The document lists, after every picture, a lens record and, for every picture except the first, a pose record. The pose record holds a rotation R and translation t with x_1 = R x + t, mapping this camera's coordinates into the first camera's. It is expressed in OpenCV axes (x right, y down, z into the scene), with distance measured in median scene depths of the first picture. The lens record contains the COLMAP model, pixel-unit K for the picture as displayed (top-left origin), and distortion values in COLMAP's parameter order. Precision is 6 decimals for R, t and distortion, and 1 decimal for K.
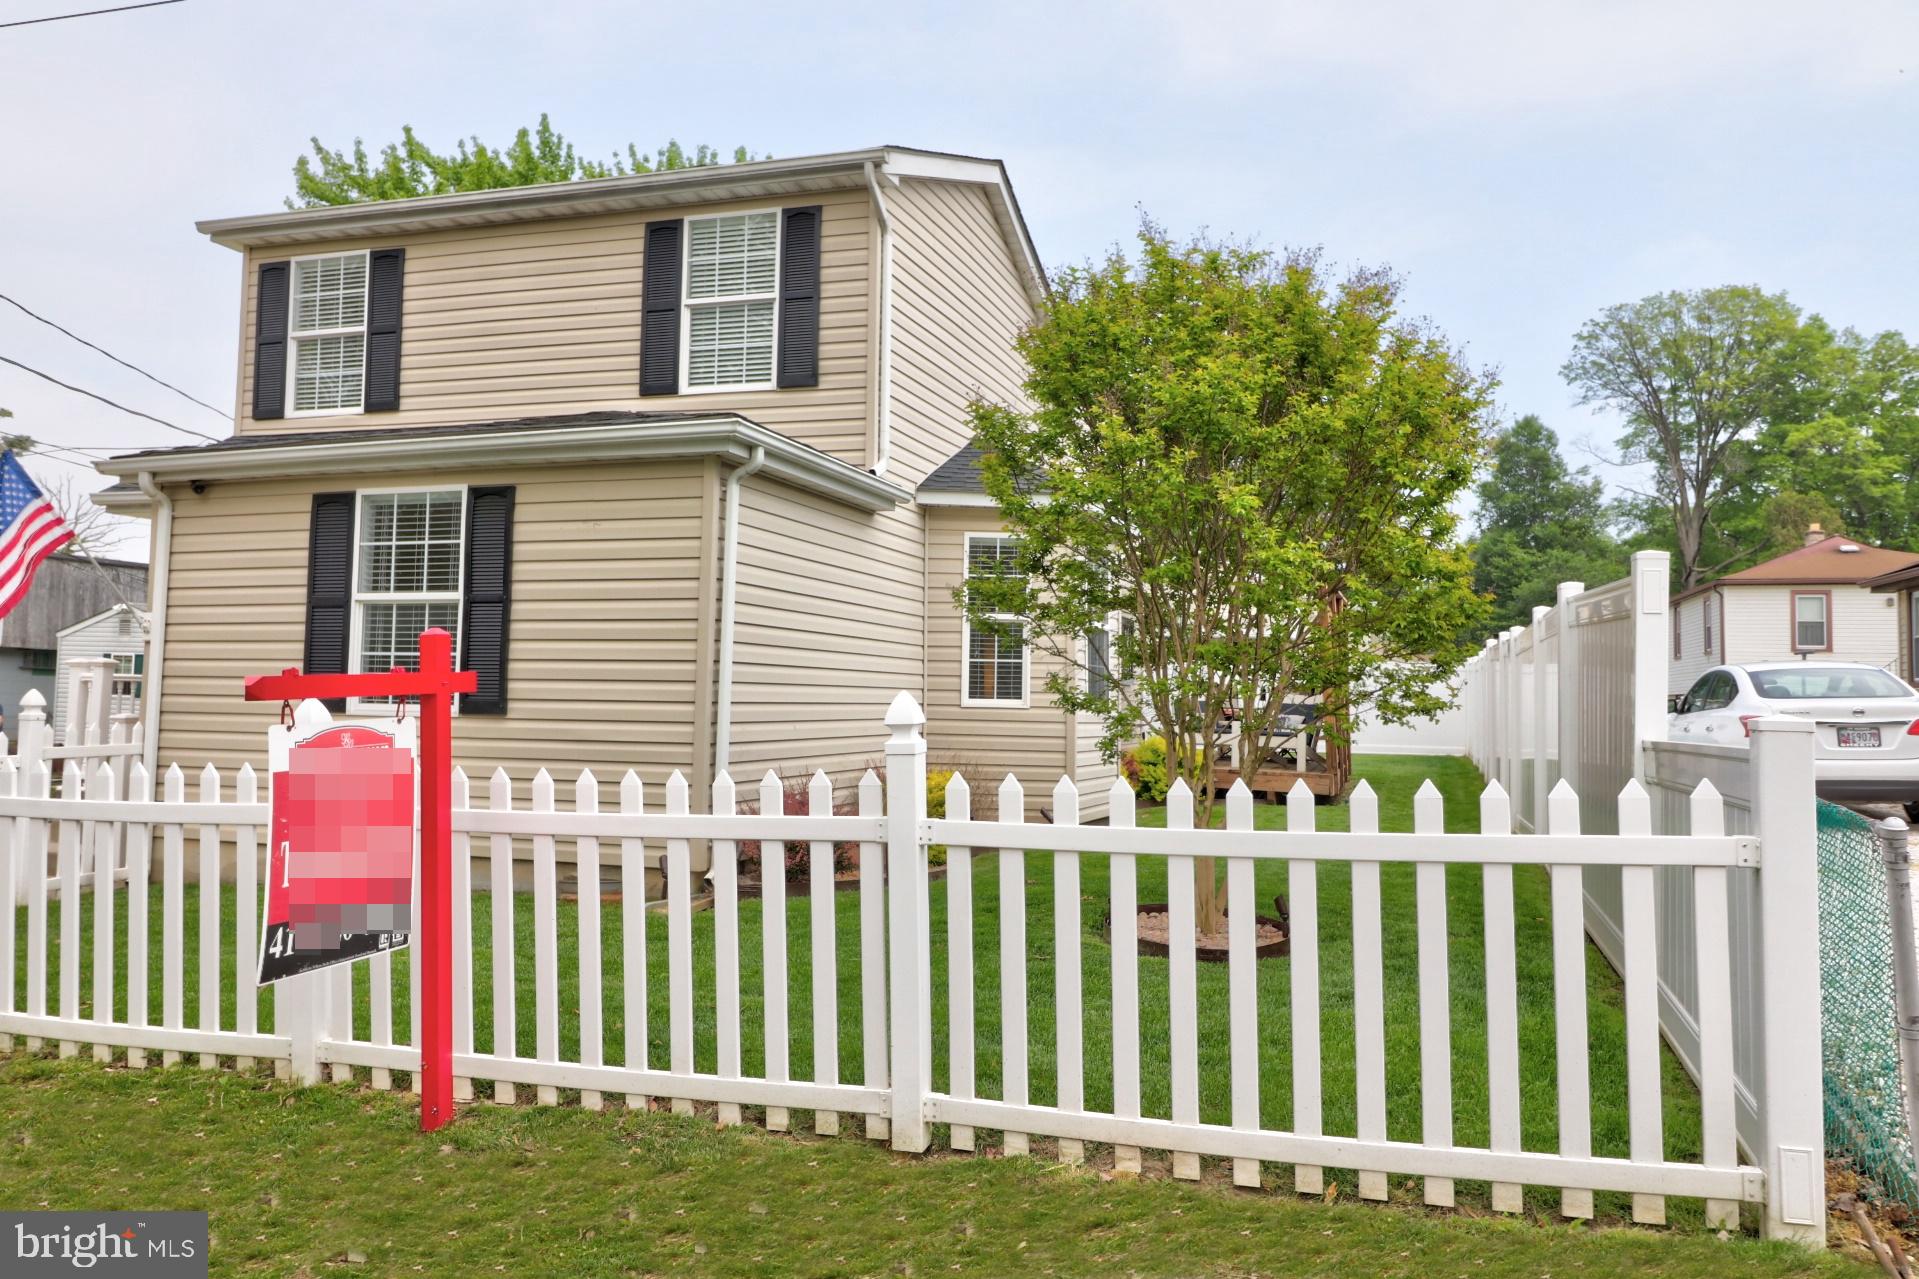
lens RADIAL K [[1371.2, 0, 960.8], [0, 1371.2, 629.6], [0, 0, 1]] dist [0.000619, -0.005317]
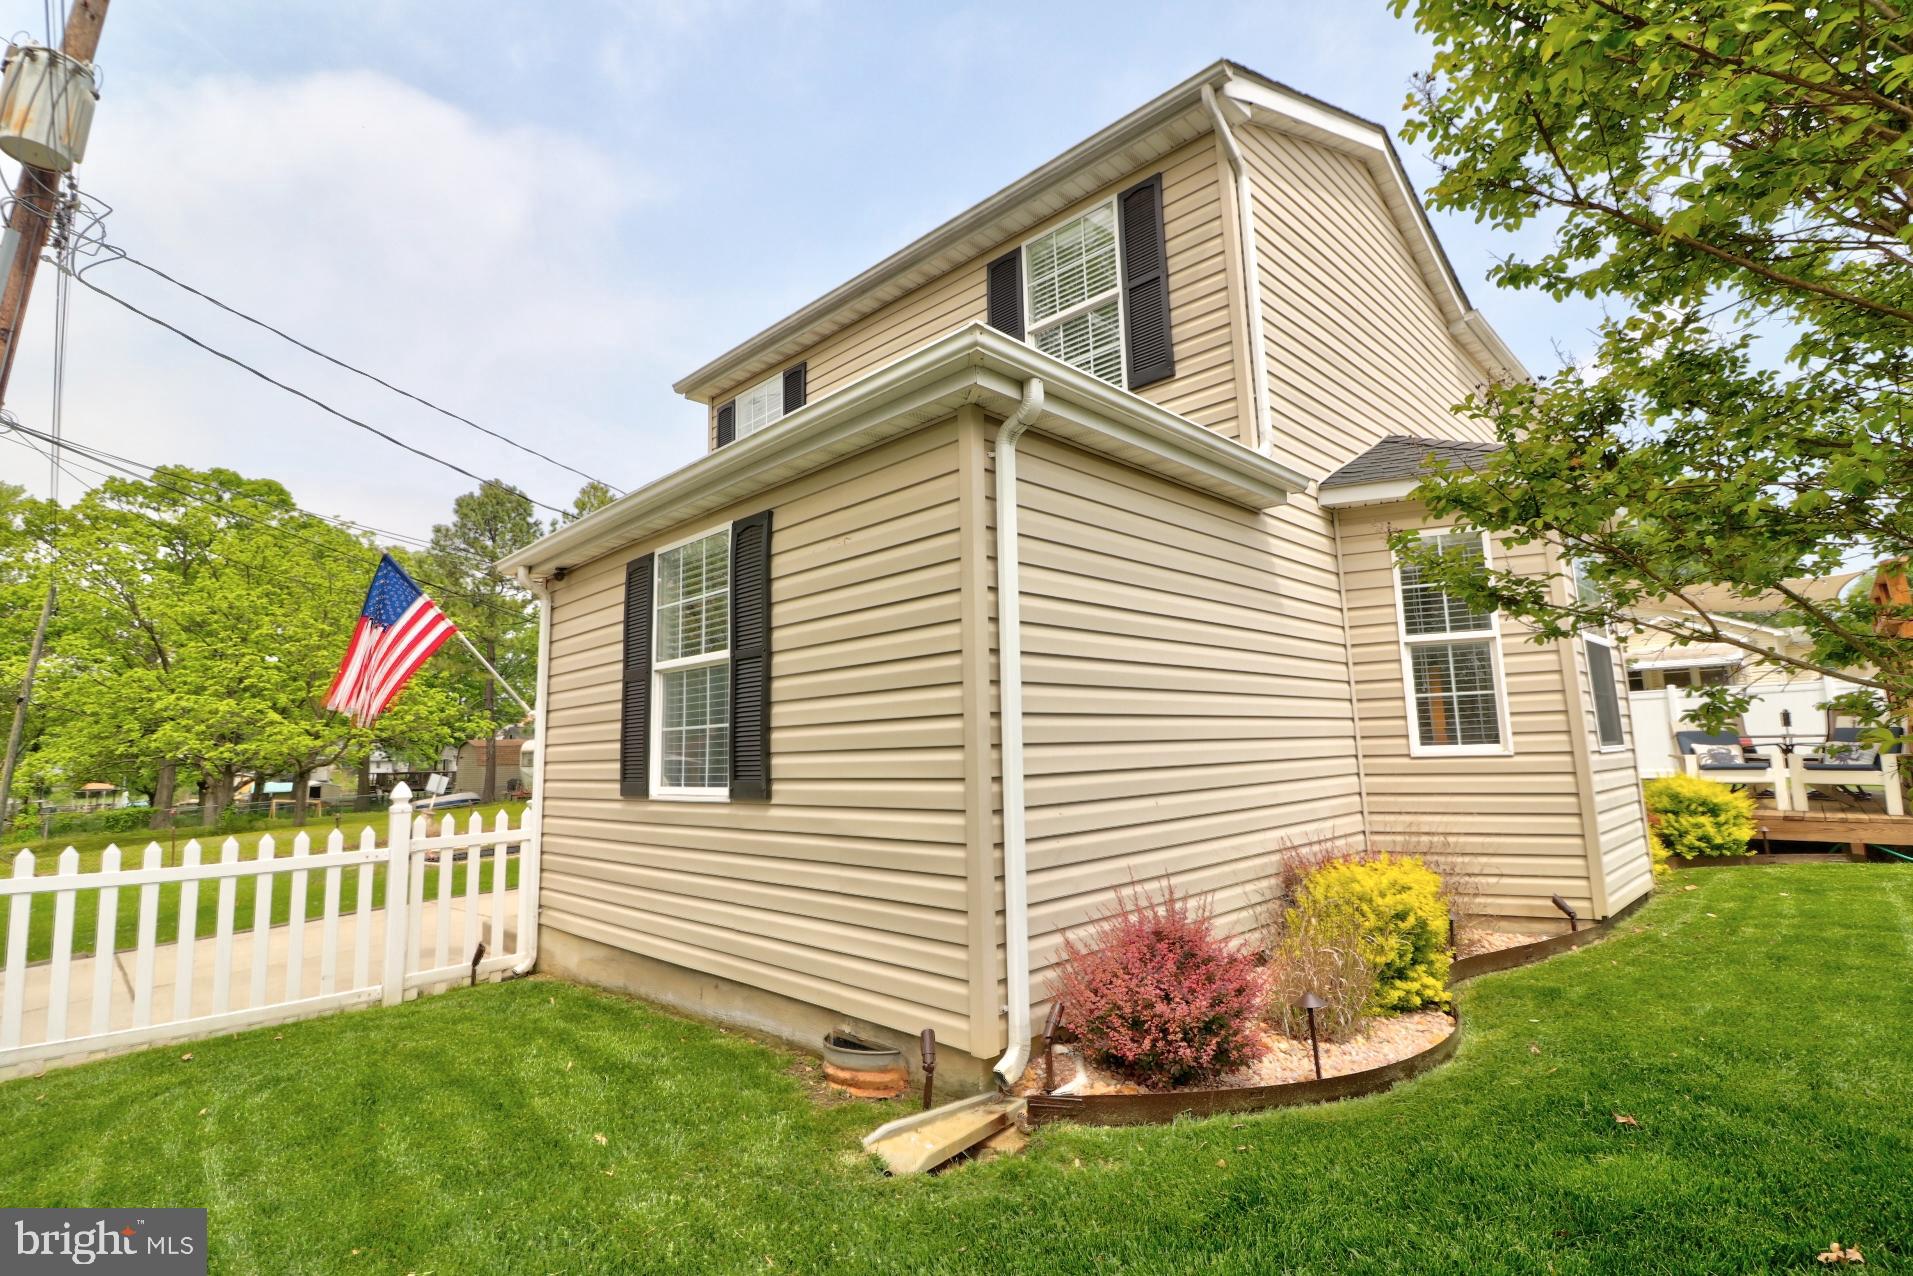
lens RADIAL K [[896.2, 0, 950.1], [0, 896.2, 622.3], [0, 0, 1]] dist [-0.013458, -0.002974]
pose [[0.895733, -0.104734, -0.432081, -0.007949], [0.066213, 0.992444, -0.103300, 0.017285], [0.439635, 0.063920, 0.895899, 0.465360]]
